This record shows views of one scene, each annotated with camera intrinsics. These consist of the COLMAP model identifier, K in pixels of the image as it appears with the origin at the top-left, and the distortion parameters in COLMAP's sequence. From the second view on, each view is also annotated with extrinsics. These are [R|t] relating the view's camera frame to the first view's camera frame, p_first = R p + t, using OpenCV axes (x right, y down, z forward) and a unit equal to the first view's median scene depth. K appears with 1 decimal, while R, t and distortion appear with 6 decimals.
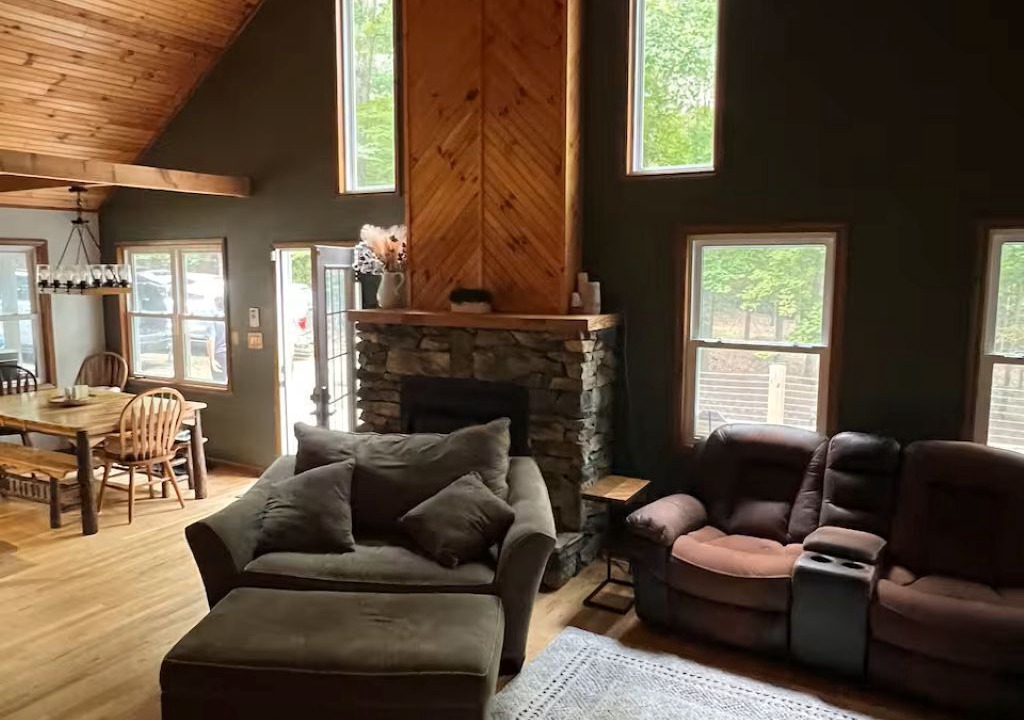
lens RADIAL K [[752.8, 0, 512.1], [0, 752.8, 359.0], [0, 0, 1]] dist [0.000496, 0.000784]
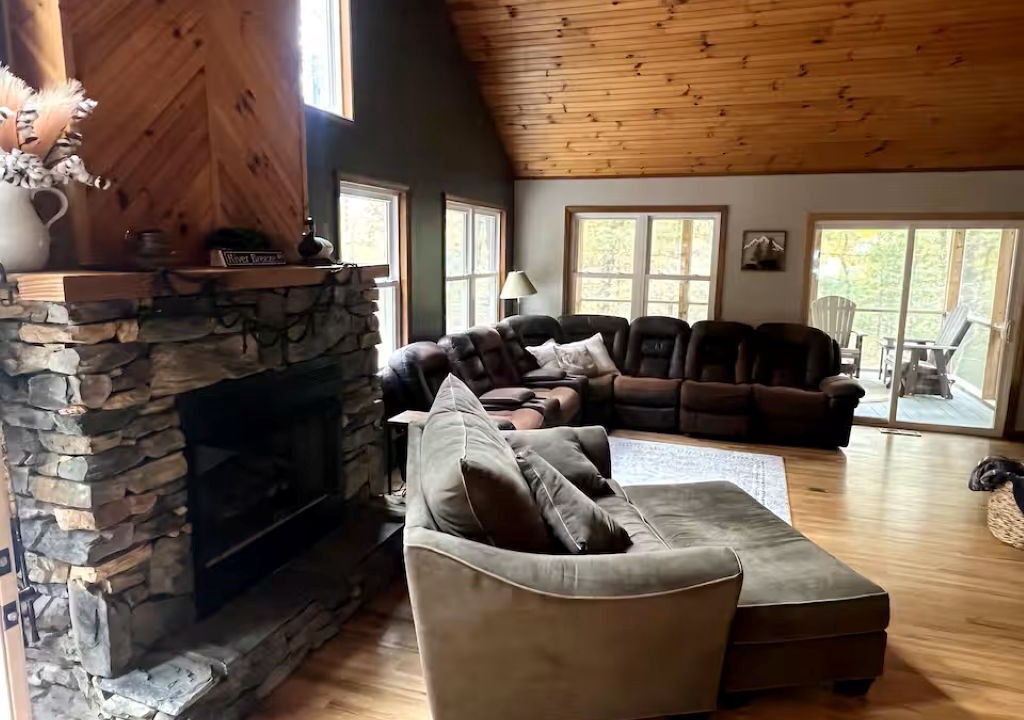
lens RADIAL K [[659.2, 0, 513.1], [0, 659.2, 360.7], [0, 0, 1]] dist [0.000992, -0.000369]
pose [[-0.227759, -0.167752, 0.959158, -0.651786], [0.102114, 0.975501, 0.194858, -0.068295], [-0.968348, 0.142324, -0.205049, 0.896103]]
